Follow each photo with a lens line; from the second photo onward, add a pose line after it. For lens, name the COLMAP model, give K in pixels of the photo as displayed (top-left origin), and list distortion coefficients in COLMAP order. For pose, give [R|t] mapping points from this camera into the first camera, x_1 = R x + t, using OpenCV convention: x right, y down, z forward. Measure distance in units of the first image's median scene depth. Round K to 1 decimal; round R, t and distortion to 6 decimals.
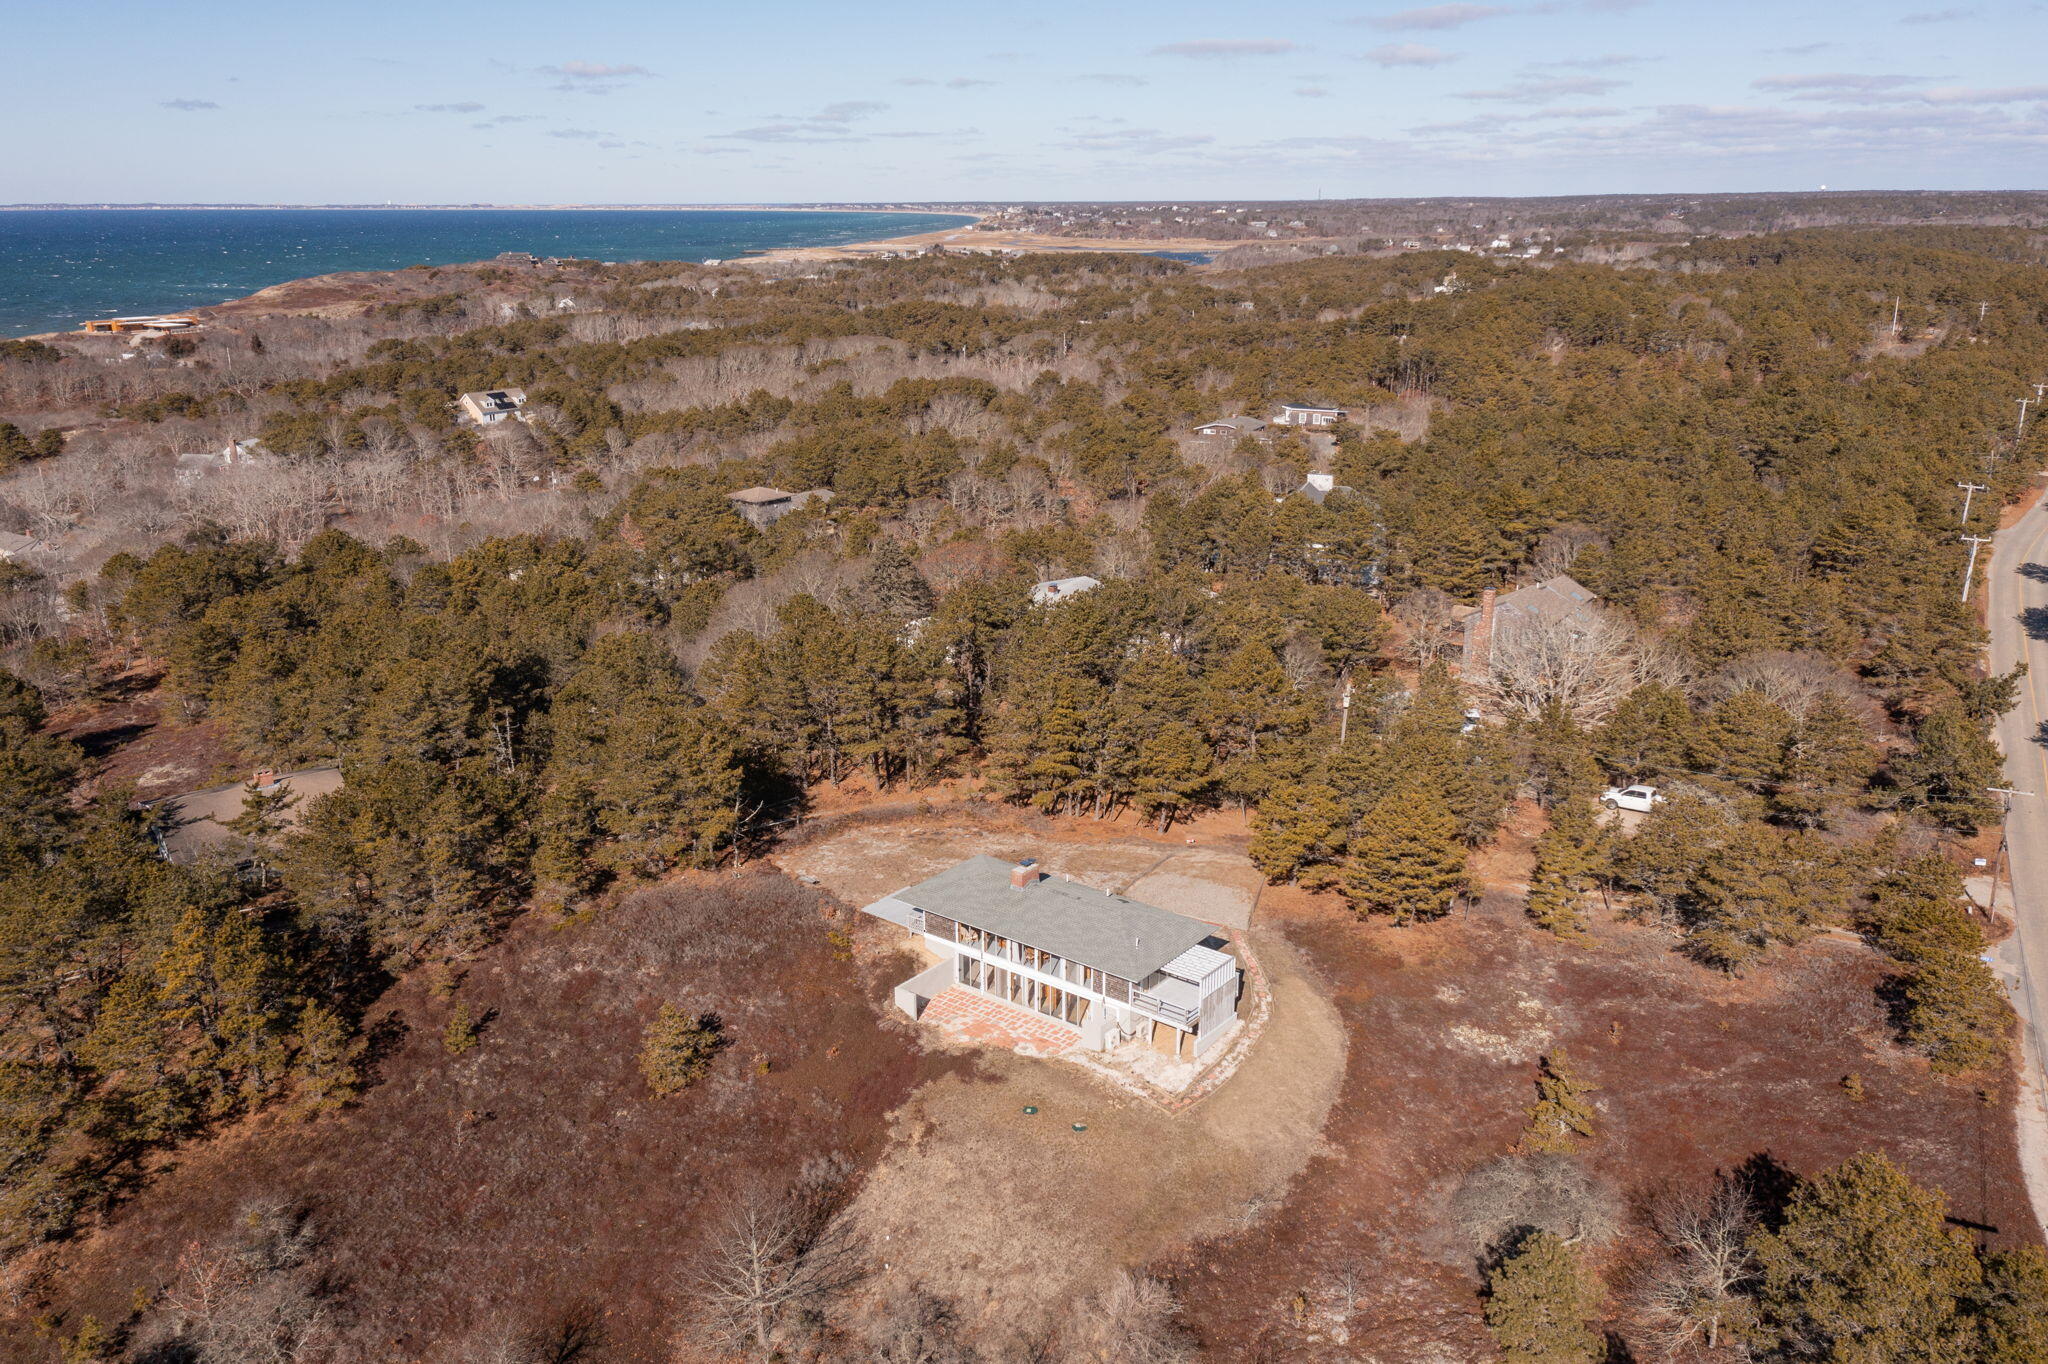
lens RADIAL K [[1628.1, 0, 1030.9], [0, 1628.1, 669.8], [0, 0, 1]] dist [-0.001783, 0.011568]
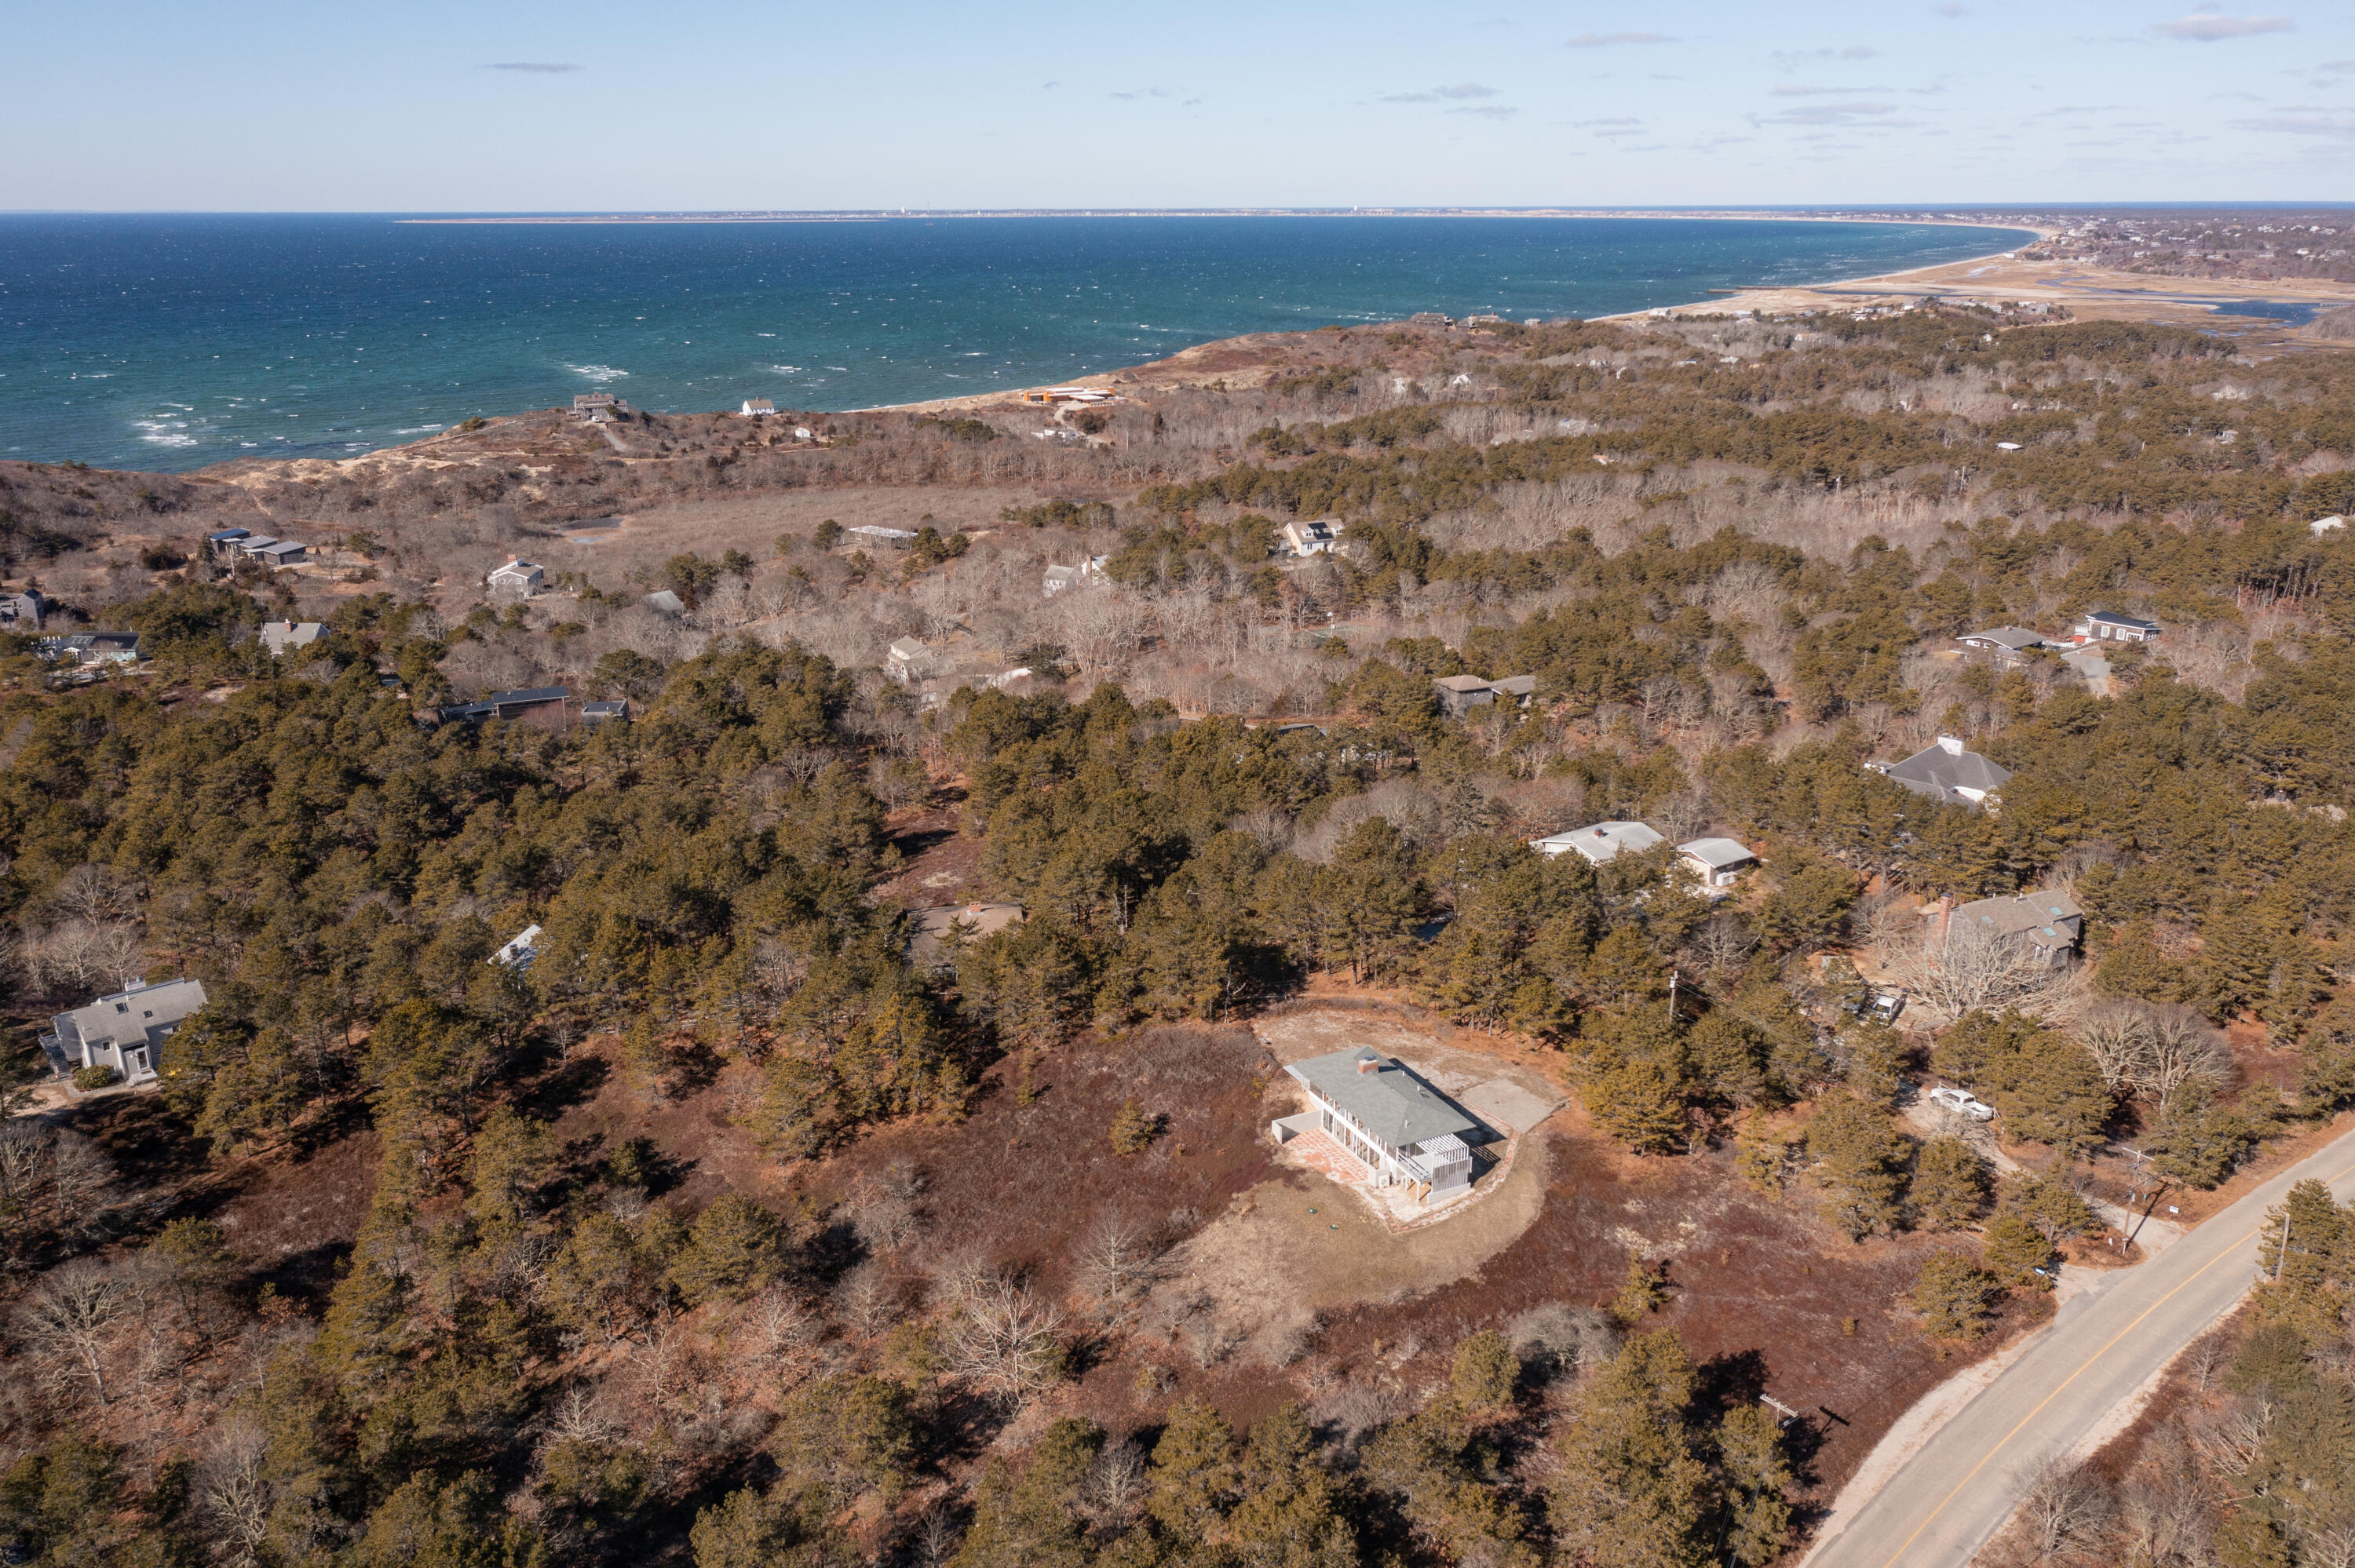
lens RADIAL K [[1900.2, 0, 1170.0], [0, 1900.2, 786.9], [0, 0, 1]] dist [-0.005126, 0.008196]
pose [[0.895033, 0.132133, -0.425978, 0.503723], [-0.121052, 0.991224, 0.053120, -0.185987], [0.429258, 0.004021, 0.903173, -0.618054]]
